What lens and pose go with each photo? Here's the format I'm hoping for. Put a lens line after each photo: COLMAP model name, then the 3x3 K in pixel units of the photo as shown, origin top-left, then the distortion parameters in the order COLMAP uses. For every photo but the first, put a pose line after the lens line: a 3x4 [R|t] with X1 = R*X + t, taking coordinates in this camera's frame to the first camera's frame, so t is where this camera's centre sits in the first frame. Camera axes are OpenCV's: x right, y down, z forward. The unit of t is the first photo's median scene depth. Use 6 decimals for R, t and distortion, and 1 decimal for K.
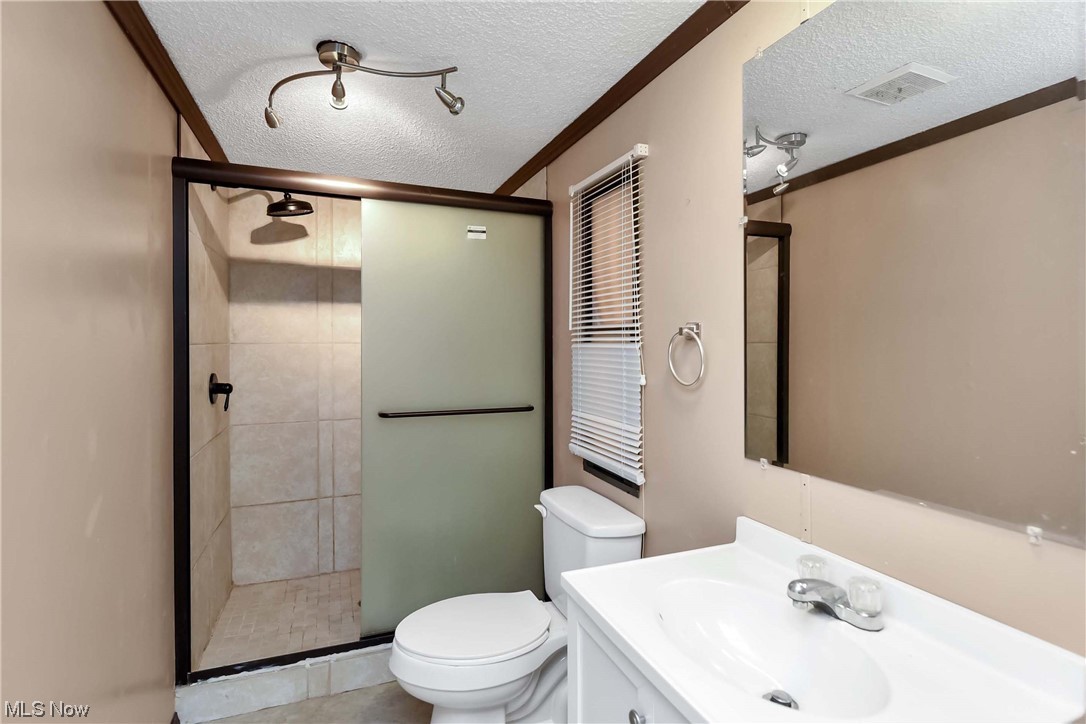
lens RADIAL K [[533.6, 0, 544.3], [0, 533.6, 356.5], [0, 0, 1]] dist [-0.000704, -0.000012]
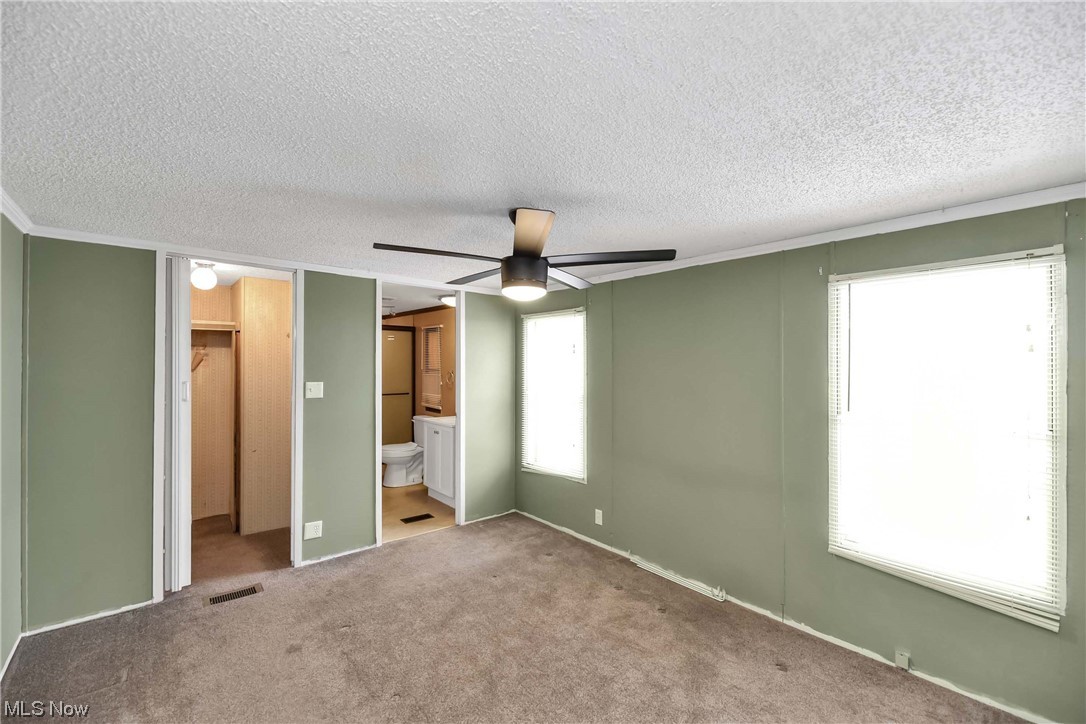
lens RADIAL K [[435.8, 0, 546.2], [0, 435.8, 365.0], [0, 0, 1]] dist [-0.001138, 0.000015]
pose [[0.940542, 0.006005, 0.339623, -0.151099], [-0.000504, 0.999867, -0.016282, -0.031785], [-0.339676, 0.015143, 0.940421, -1.909719]]
